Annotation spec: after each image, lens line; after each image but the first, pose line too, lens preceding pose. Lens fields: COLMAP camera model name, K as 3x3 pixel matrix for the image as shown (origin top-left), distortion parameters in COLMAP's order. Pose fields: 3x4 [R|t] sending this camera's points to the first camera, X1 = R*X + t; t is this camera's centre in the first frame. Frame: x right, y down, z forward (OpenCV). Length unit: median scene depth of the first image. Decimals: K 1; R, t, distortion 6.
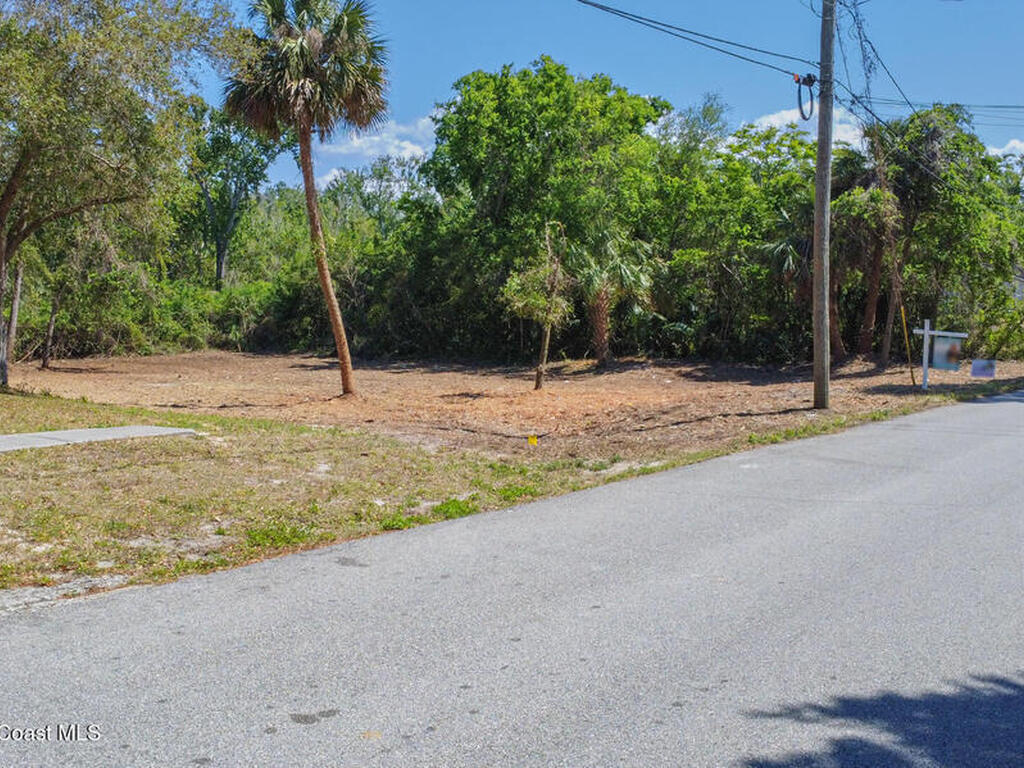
lens RADIAL K [[1014.3, 0, 507.0], [0, 1014.3, 383.7], [0, 0, 1]] dist [0.009464, -0.128134]
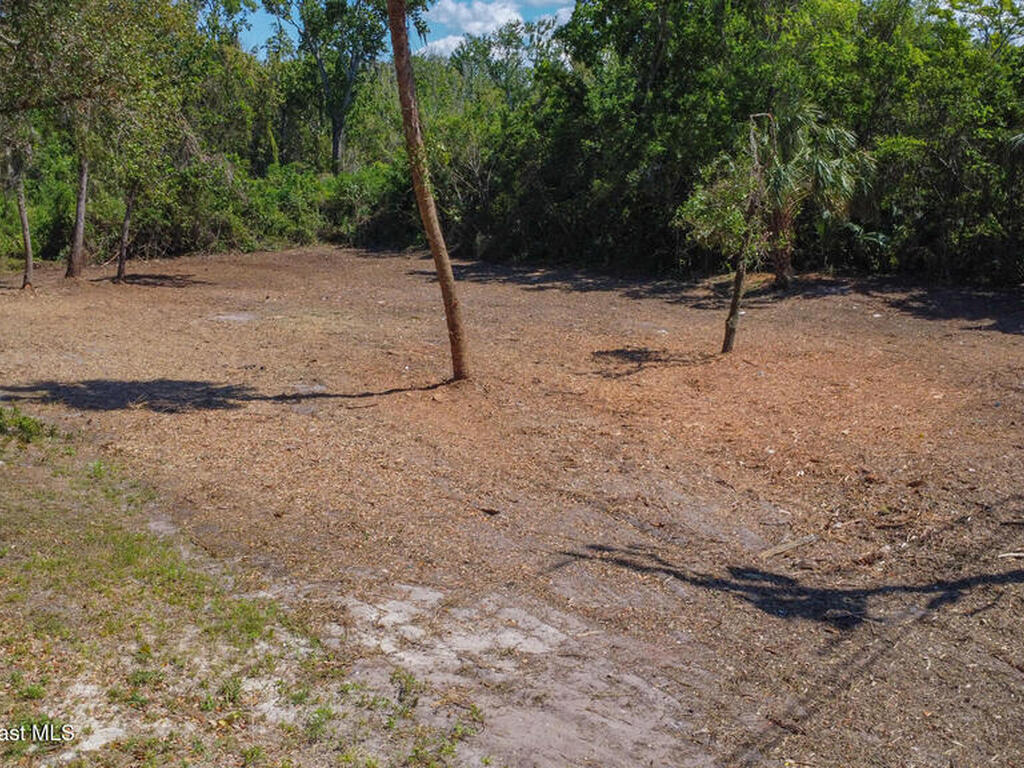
lens RADIAL K [[1014.3, 0, 507.0], [0, 1014.3, 383.7], [0, 0, 1]] dist [0.009464, -0.128134]
pose [[0.992424, 0.026781, -0.119908, -0.015740], [-0.011739, 0.992158, 0.124440, -0.025431], [0.122300, -0.122089, 0.984955, 0.117218]]
